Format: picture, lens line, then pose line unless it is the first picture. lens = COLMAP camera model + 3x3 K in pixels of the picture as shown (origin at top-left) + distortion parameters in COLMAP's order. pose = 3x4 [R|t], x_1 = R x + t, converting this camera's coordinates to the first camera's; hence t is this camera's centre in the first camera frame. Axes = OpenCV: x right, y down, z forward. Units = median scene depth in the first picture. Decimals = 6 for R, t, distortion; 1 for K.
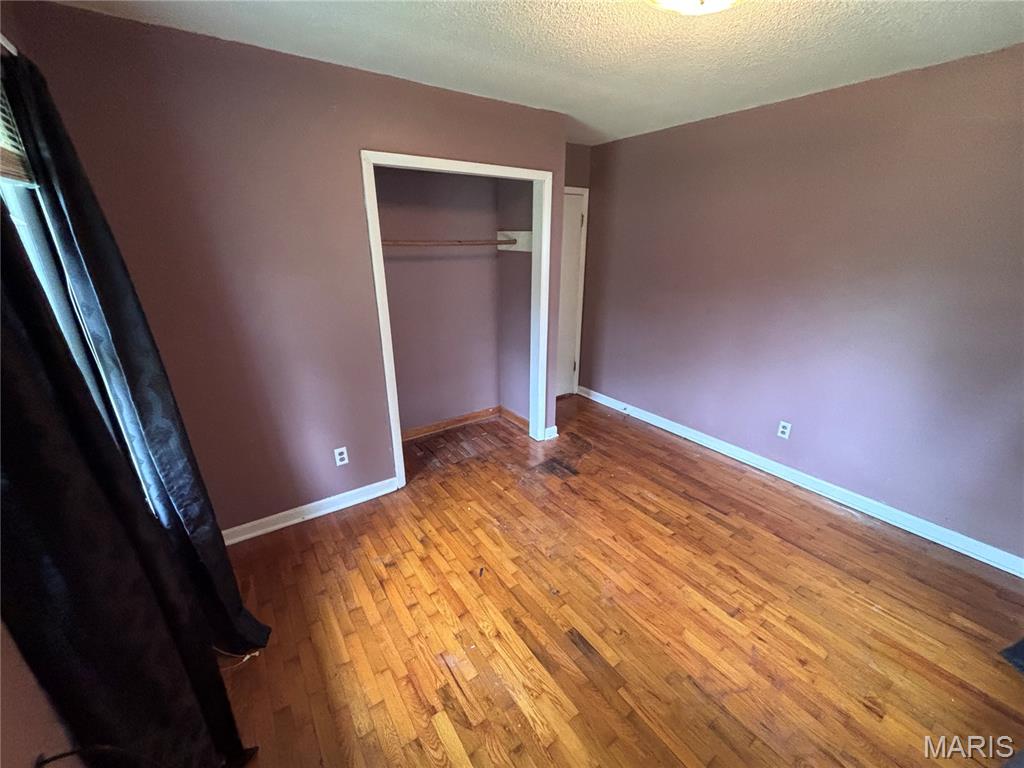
lens RADIAL K [[416.1, 0, 506.1], [0, 416.1, 385.2], [0, 0, 1]] dist [0.008962, -0.001058]
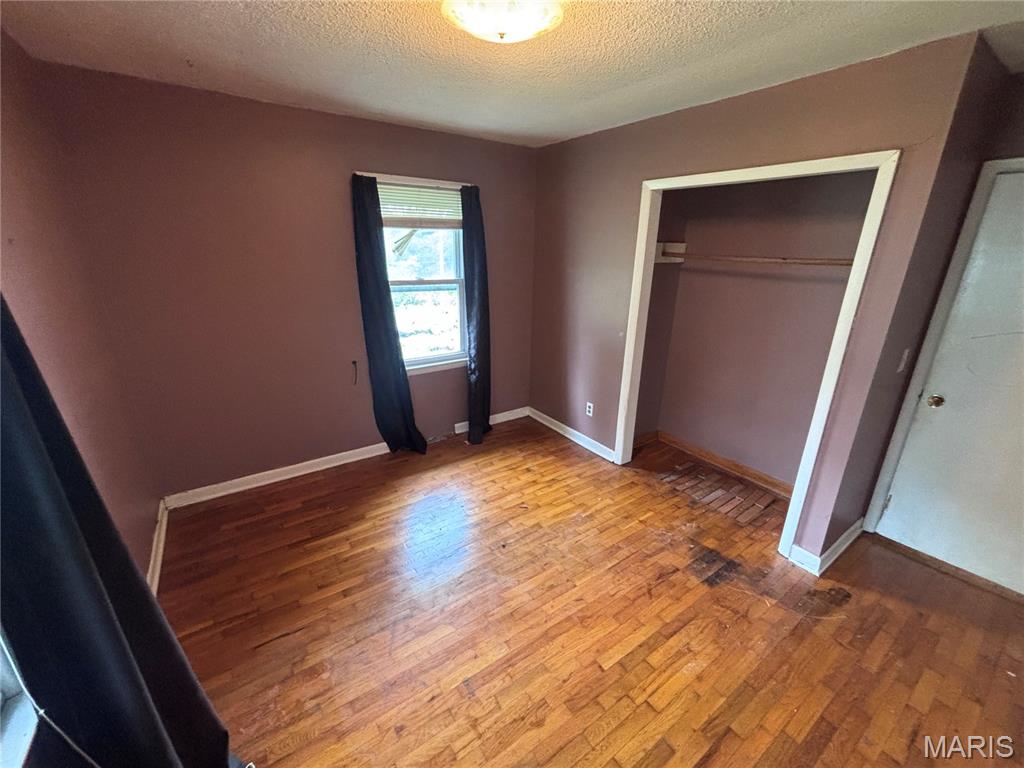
lens RADIAL K [[416.1, 0, 516.0], [0, 416.1, 384.9], [0, 0, 1]] dist [0.008962, -0.001058]
pose [[0.010798, 0.318868, -0.947738, 0.983932], [-0.354314, 0.887519, 0.294570, -0.243847], [0.935064, 0.332616, 0.122563, 0.662030]]
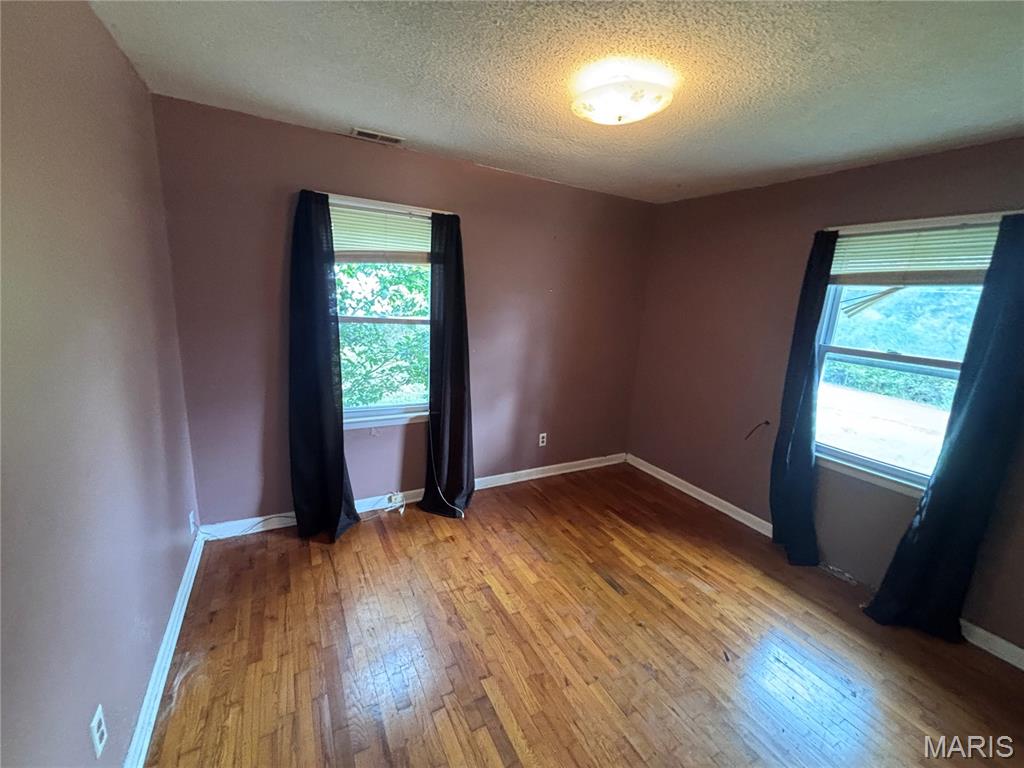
lens RADIAL K [[416.1, 0, 512.2], [0, 416.1, 386.7], [0, 0, 1]] dist [0.008962, -0.001058]
pose [[-0.993705, -0.080704, 0.077698, 0.359791], [-0.026864, 0.844991, 0.534105, -0.488561], [-0.108758, 0.528655, -0.841840, 1.432413]]
